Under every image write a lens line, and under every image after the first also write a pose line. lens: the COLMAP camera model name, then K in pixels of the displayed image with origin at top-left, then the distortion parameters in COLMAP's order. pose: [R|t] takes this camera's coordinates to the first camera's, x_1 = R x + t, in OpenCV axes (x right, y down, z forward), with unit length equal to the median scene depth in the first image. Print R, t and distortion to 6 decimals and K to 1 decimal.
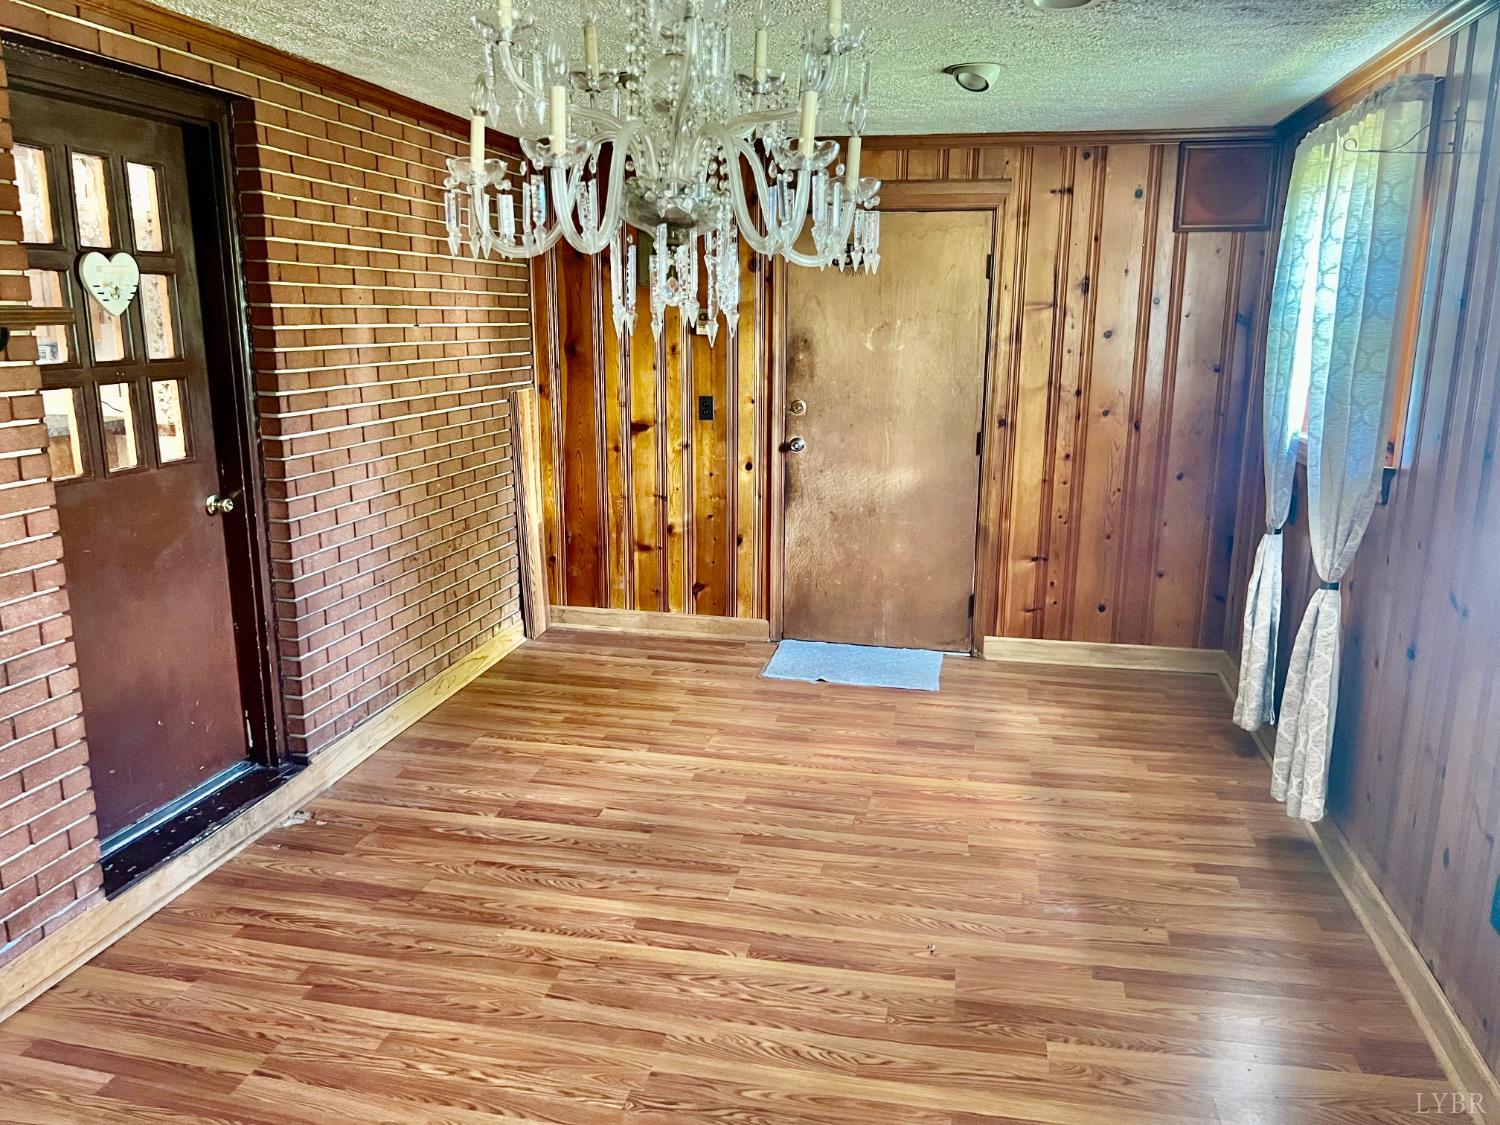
lens RADIAL K [[1131.5, 0, 760.7], [0, 1131.5, 558.6], [0, 0, 1]] dist [0.002448, -0.010725]
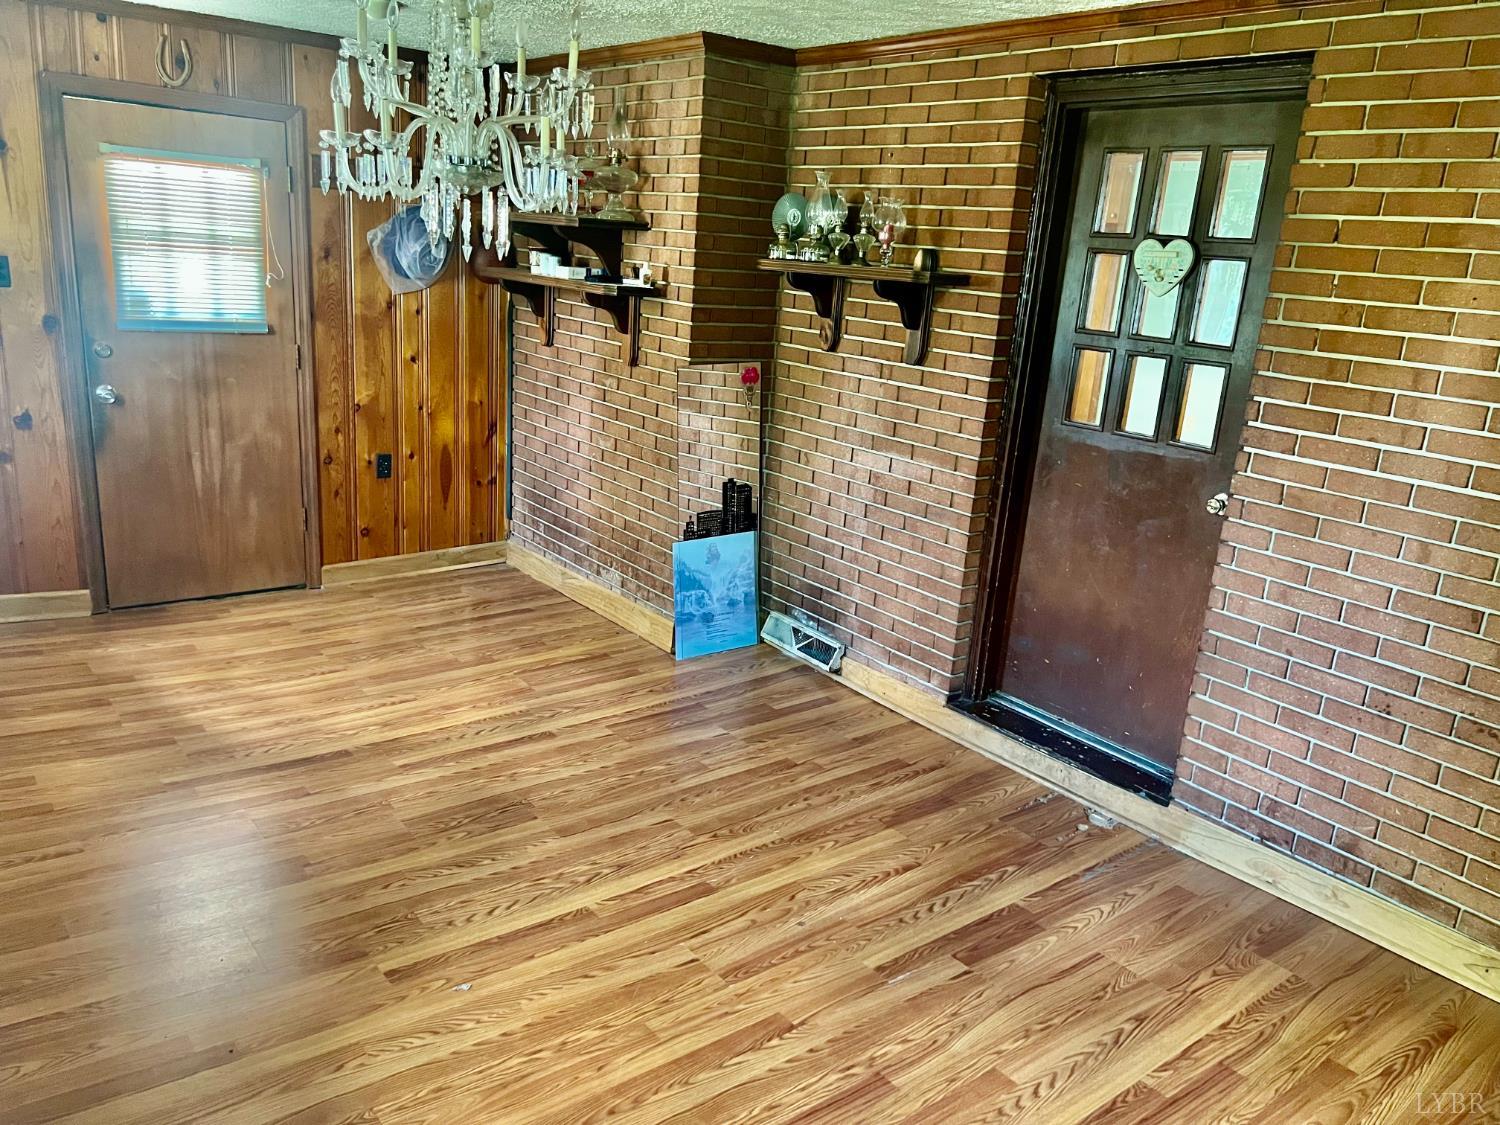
lens RADIAL K [[1131.5, 0, 761.4], [0, 1131.5, 576.5], [0, 0, 1]] dist [0.002448, -0.010725]
pose [[-0.649331, 0.158315, -0.743846, 0.550317], [-0.236907, 0.887317, 0.395655, -0.317730], [0.722665, 0.433133, -0.538656, 1.435542]]
